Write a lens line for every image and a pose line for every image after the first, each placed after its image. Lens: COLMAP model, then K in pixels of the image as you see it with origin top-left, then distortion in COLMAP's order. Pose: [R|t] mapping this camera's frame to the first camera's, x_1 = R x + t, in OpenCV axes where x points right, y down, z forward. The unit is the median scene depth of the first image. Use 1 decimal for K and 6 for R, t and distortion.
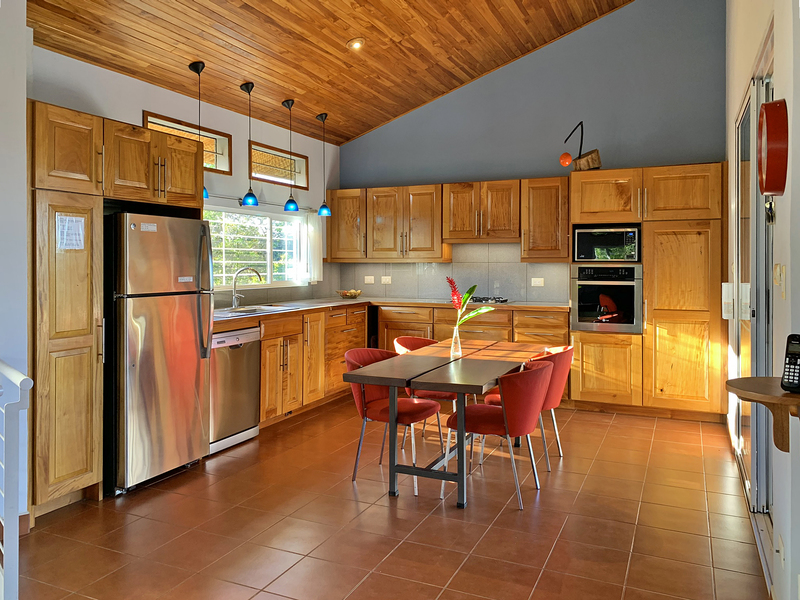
lens RADIAL K [[625.5, 0, 400.0], [0, 625.5, 300.0], [0, 0, 1]] dist [0.002999, 0.001042]
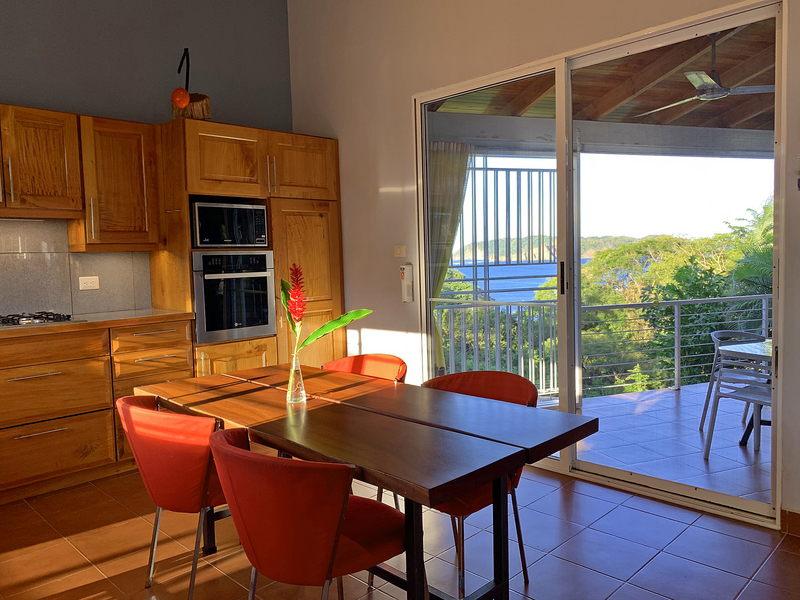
lens RADIAL K [[625.5, 0, 400.0], [0, 625.5, 300.0], [0, 0, 1]] dist [0.002999, 0.001042]
pose [[0.353371, -0.071280, 0.932764, -0.306042], [0.081346, 0.995657, 0.045269, -0.016092], [-0.931940, 0.059880, 0.357635, 0.543522]]
